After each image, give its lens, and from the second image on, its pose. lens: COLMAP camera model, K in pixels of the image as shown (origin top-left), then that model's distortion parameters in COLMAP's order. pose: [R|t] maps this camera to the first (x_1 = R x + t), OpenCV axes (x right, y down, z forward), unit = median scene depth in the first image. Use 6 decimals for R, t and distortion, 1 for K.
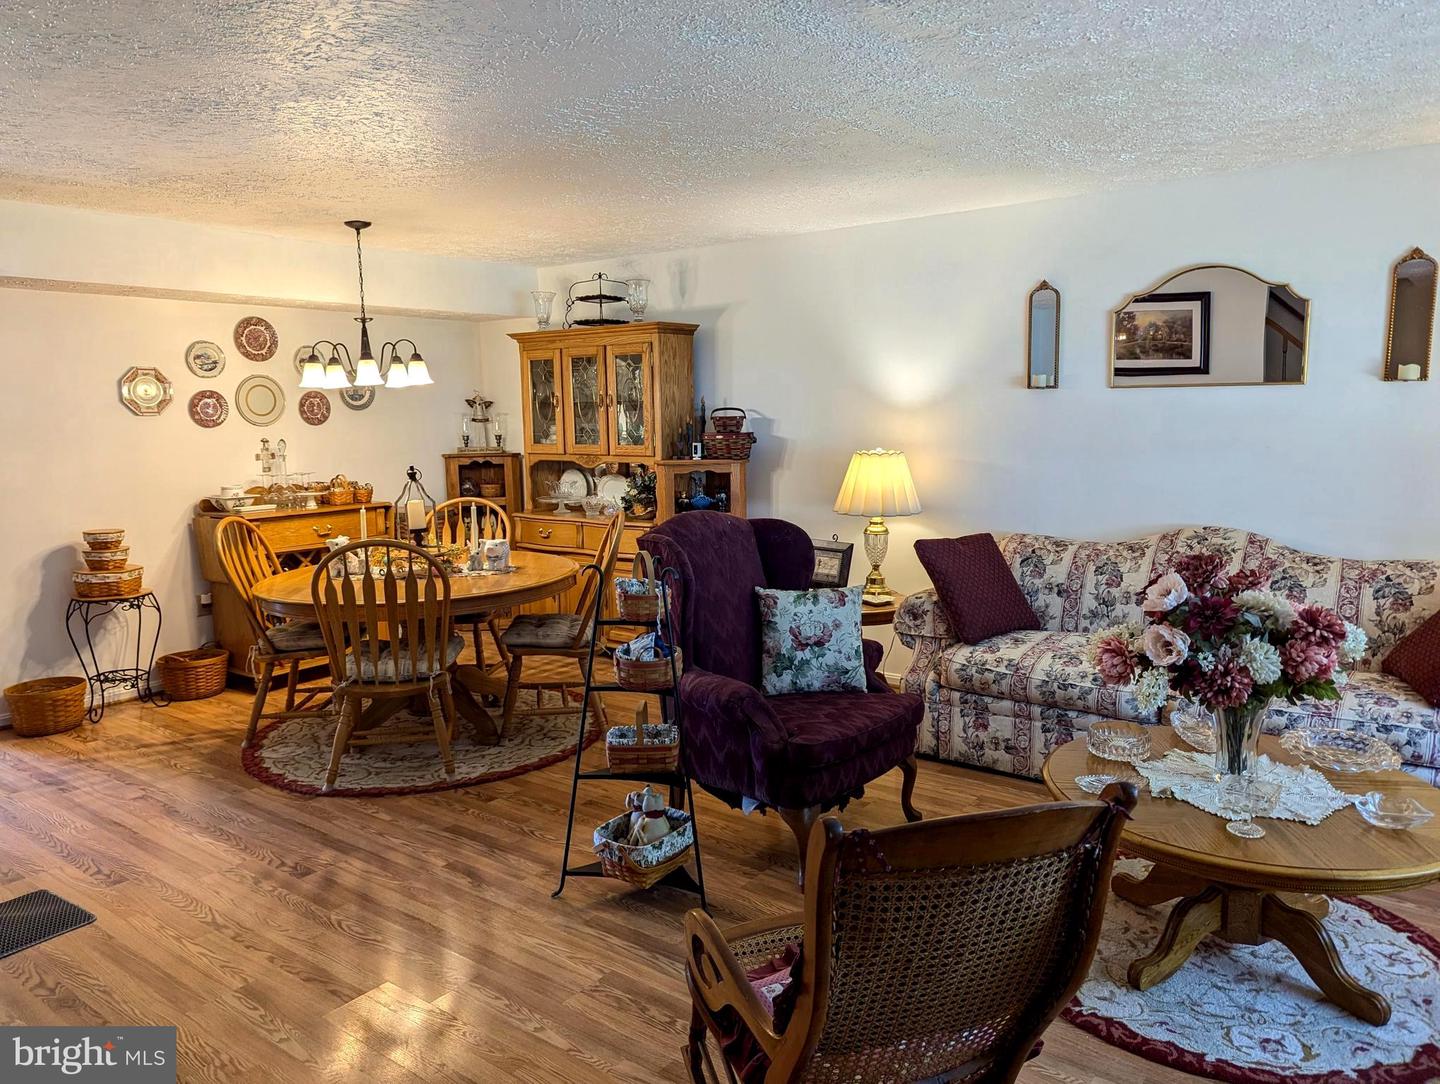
lens RADIAL K [[1014.4, 0, 718.5], [0, 1014.4, 534.5], [0, 0, 1]] dist [0.054866, -0.054597]
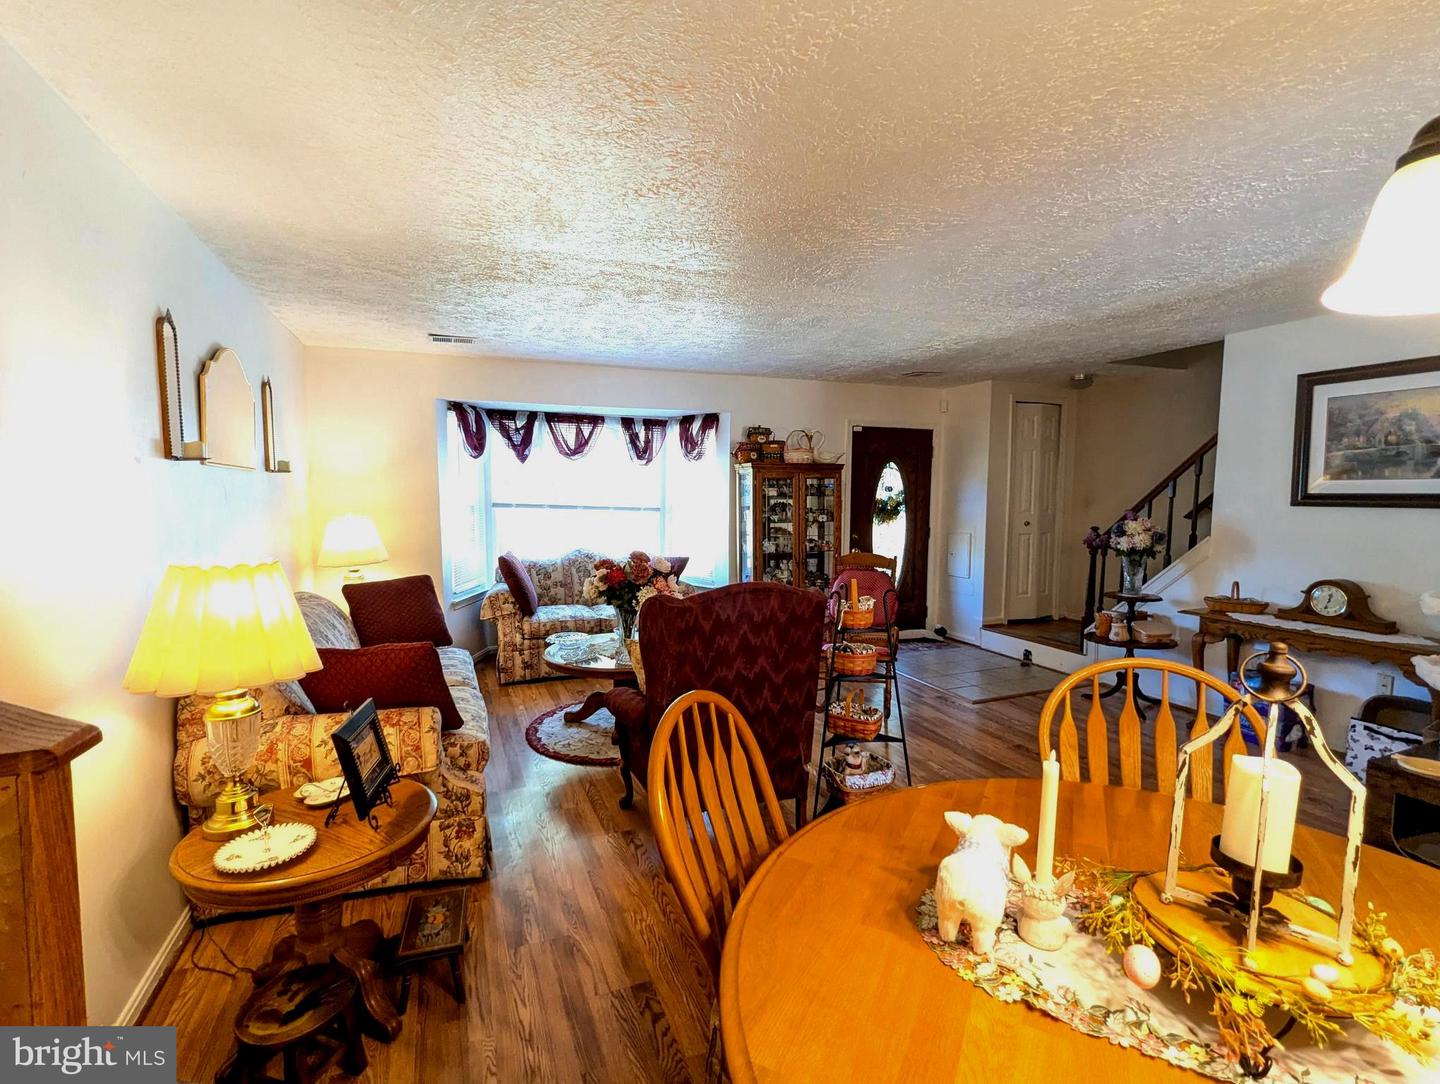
lens RADIAL K [[683.7, 0, 719.0], [0, 683.7, 543.7], [0, 0, 1]] dist [0.002002, -0.001203]
pose [[-0.857198, -0.024755, 0.514391, -0.303255], [0.079553, 0.980489, 0.179755, -0.164117], [-0.508805, 0.195007, -0.838505, 1.414094]]
